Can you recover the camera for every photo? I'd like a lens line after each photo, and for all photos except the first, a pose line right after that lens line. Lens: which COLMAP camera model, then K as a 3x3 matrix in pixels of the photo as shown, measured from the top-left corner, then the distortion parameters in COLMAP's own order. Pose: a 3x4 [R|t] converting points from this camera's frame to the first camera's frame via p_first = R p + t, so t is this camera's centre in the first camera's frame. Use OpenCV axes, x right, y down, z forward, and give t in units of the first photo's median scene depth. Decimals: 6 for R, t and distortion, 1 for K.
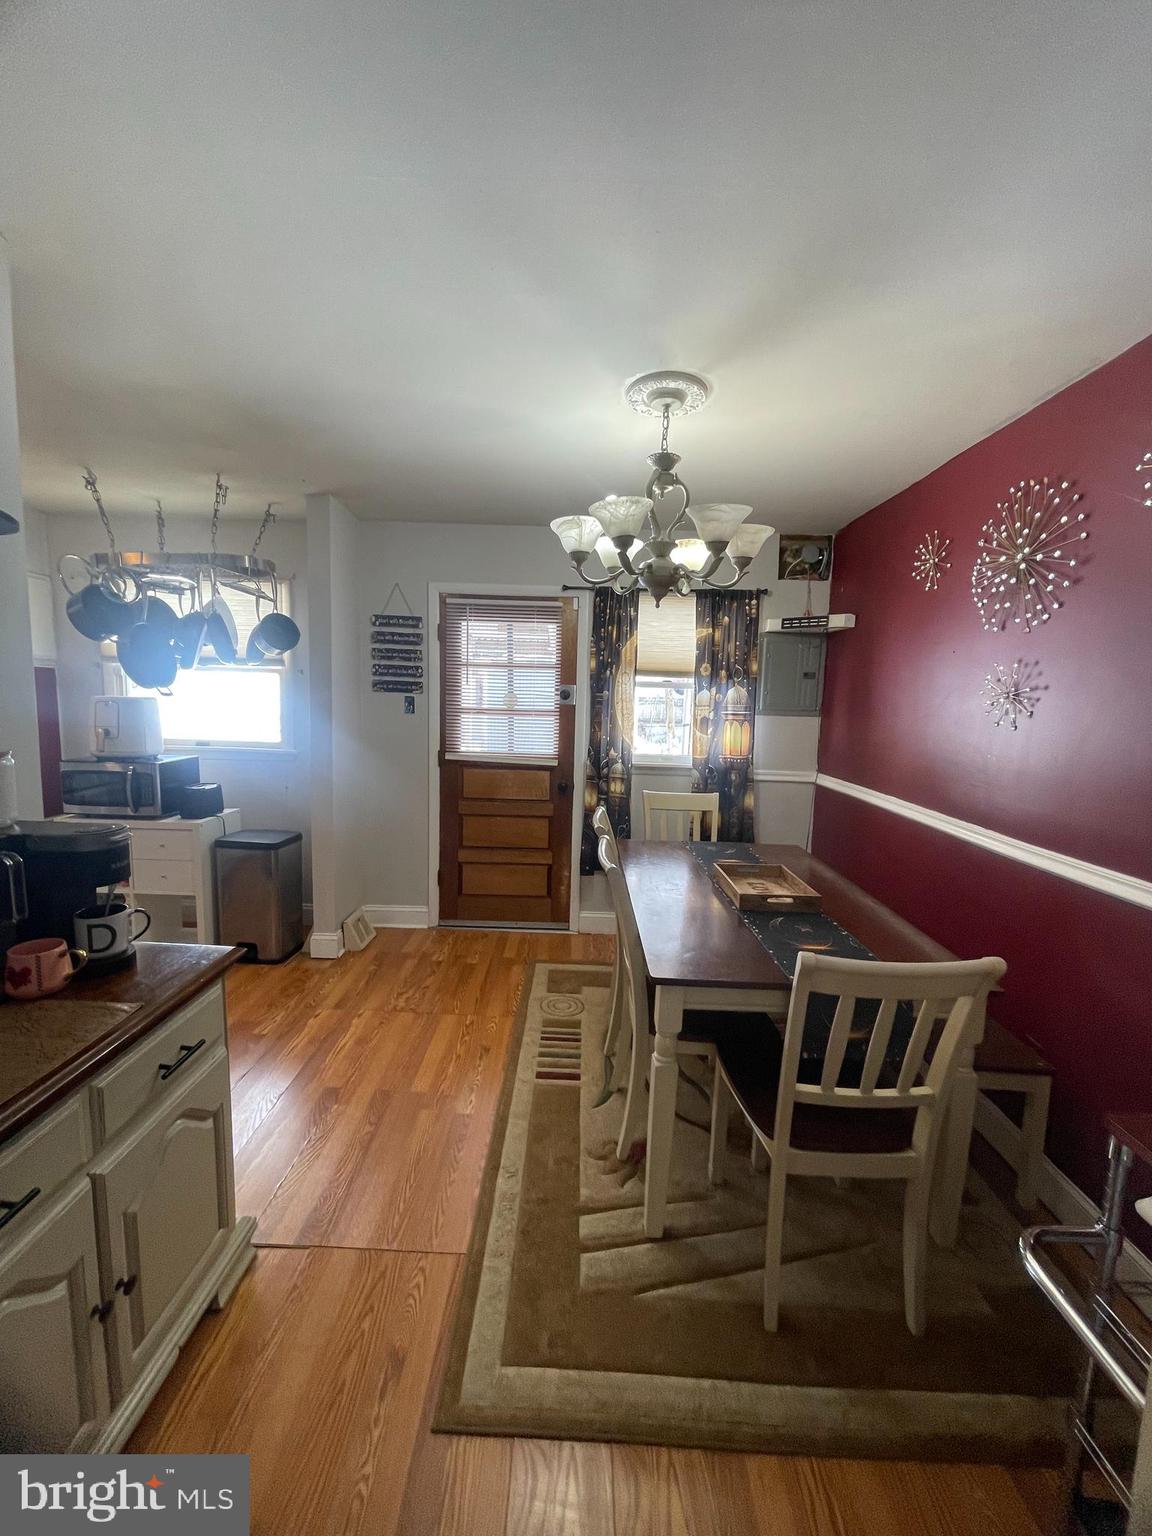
lens RADIAL K [[613.3, 0, 574.2], [0, 613.3, 764.5], [0, 0, 1]] dist [-0.032007, 0.000965]
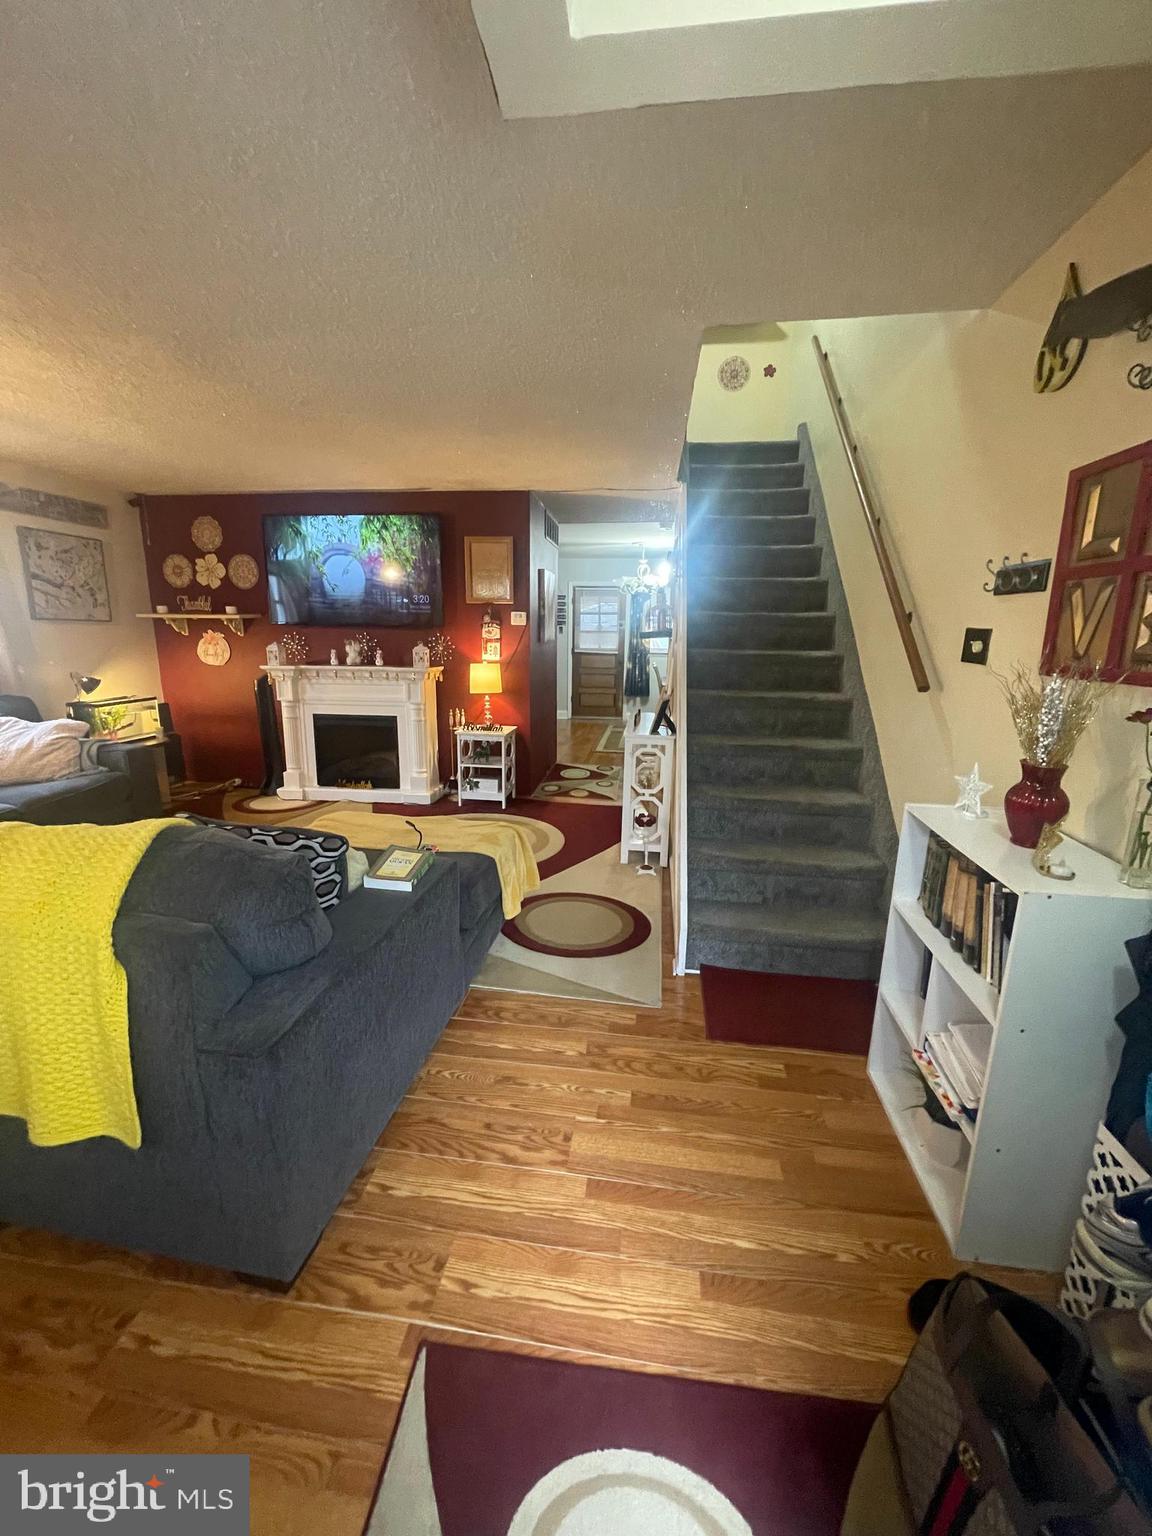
lens RADIAL K [[622.9, 0, 576.0], [0, 622.9, 768.3], [0, 0, 1]] dist [-0.006923, -0.003528]
pose [[0.982240, 0.022672, -0.186252, 0.285248], [-0.002549, 0.994193, 0.107578, 0.193502], [0.187610, -0.105193, 0.976595, -1.554098]]
